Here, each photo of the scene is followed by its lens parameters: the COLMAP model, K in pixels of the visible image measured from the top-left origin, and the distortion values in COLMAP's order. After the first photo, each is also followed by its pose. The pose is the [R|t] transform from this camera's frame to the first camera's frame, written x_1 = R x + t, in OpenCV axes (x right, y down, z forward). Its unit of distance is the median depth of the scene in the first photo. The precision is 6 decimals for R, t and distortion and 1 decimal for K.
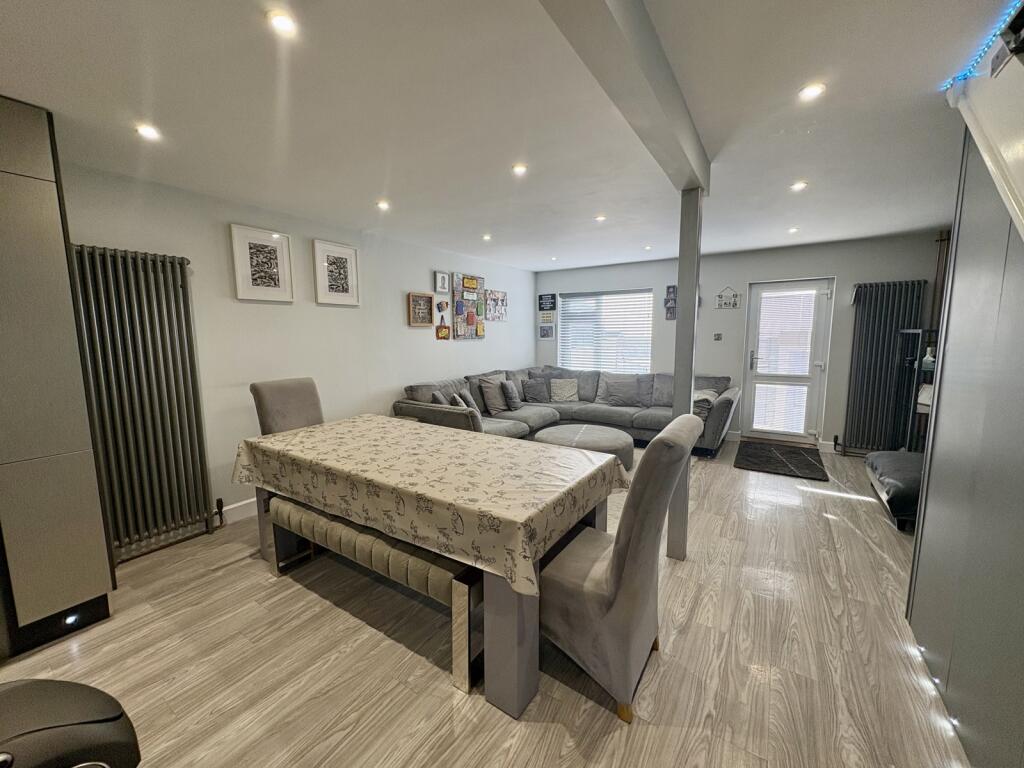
lens RADIAL K [[406.5, 0, 512.0], [0, 406.5, 384.0], [0, 0, 1]] dist [-0.000753, -0.000017]
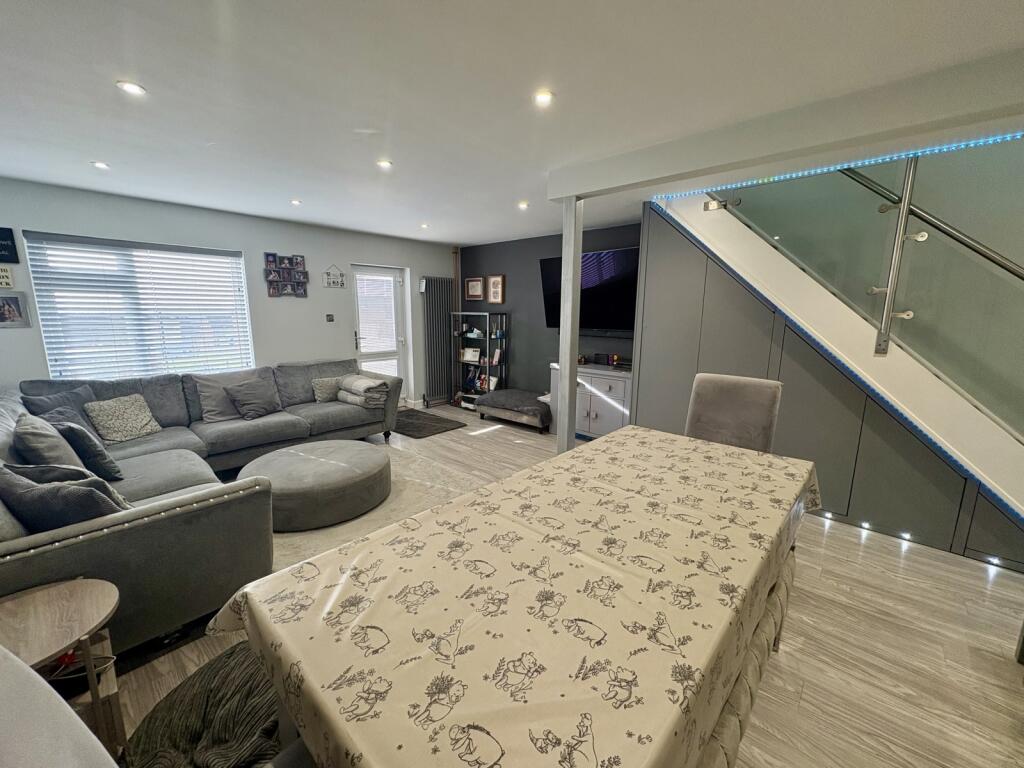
lens RADIAL K [[417.8, 0, 512.0], [0, 417.8, 384.0], [0, 0, 1]] dist [0.000247, 0.000116]
pose [[0.153408, -0.161270, 0.974914, -0.409338], [0.115963, 0.982714, 0.144313, -0.060080], [-0.981335, 0.090915, 0.169458, 0.468070]]
